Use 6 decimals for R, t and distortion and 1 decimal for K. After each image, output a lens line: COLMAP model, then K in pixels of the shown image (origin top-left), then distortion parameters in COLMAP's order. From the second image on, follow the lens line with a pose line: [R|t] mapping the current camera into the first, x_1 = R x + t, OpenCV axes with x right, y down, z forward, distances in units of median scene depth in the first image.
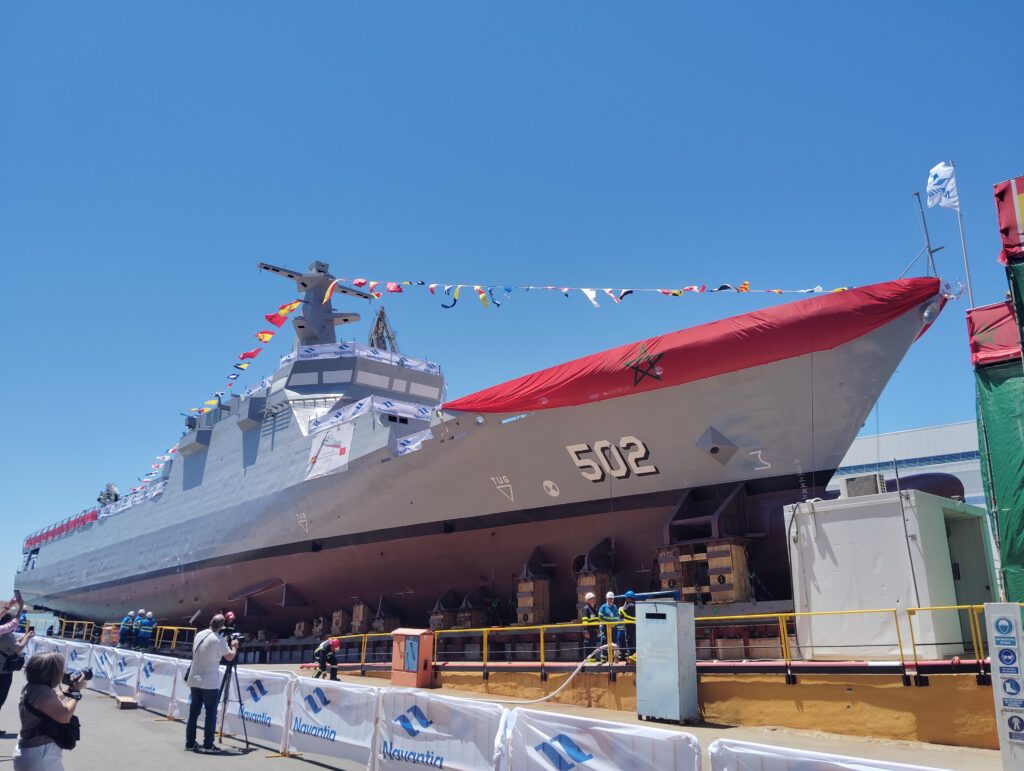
lens RADIAL K [[841.7, 0, 512.0], [0, 841.7, 385.5], [0, 0, 1]] dist [0.099280, -0.198095]
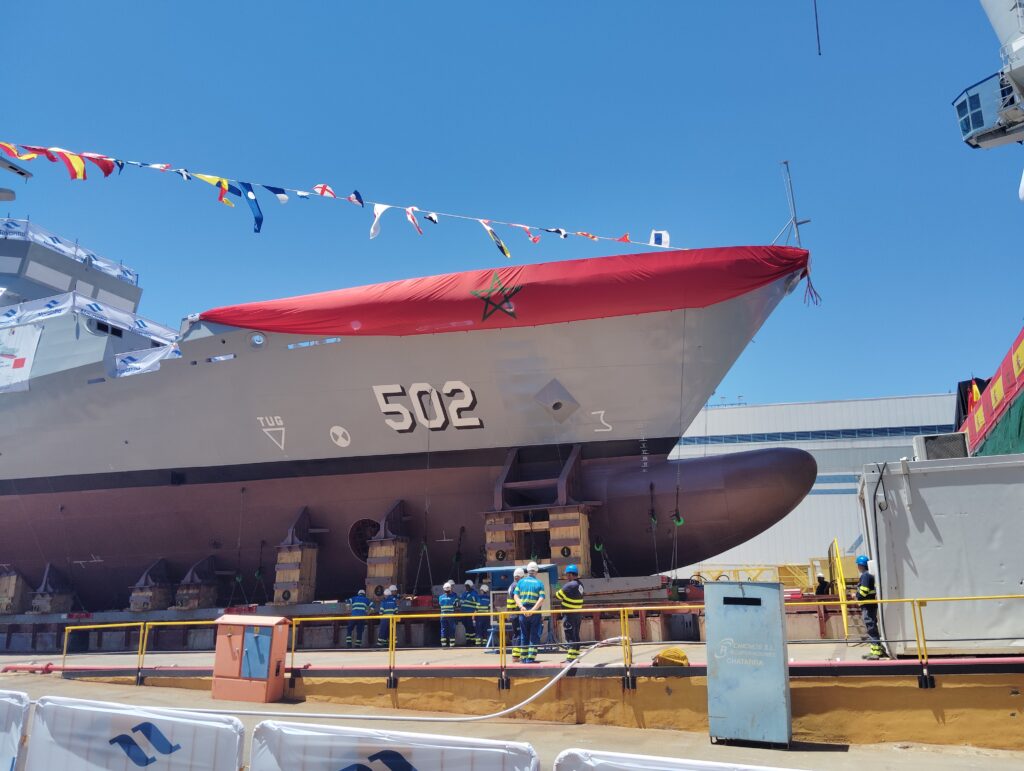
lens RADIAL K [[841.7, 0, 512.0], [0, 841.7, 385.5], [0, 0, 1]] dist [0.099280, -0.198095]
pose [[0.894386, 0.108026, 0.434055, -0.175202], [-0.121621, 0.992570, 0.003577, 0.055090], [-0.430444, -0.055990, 0.900879, 0.221488]]
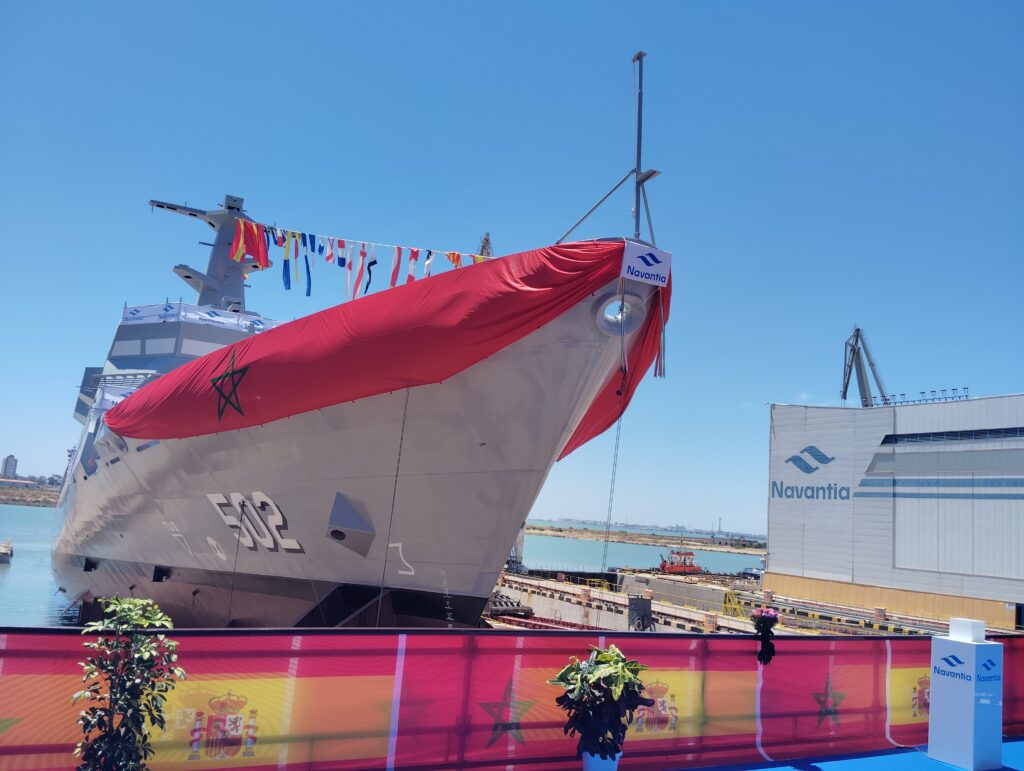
lens RADIAL K [[841.7, 0, 512.0], [0, 841.7, 385.5], [0, 0, 1]] dist [0.099280, -0.198095]
pose [[0.970151, 0.023633, -0.241346, 0.468818], [0.000072, 0.995212, 0.097744, -0.078578], [0.242500, -0.094844, 0.965504, 0.450809]]
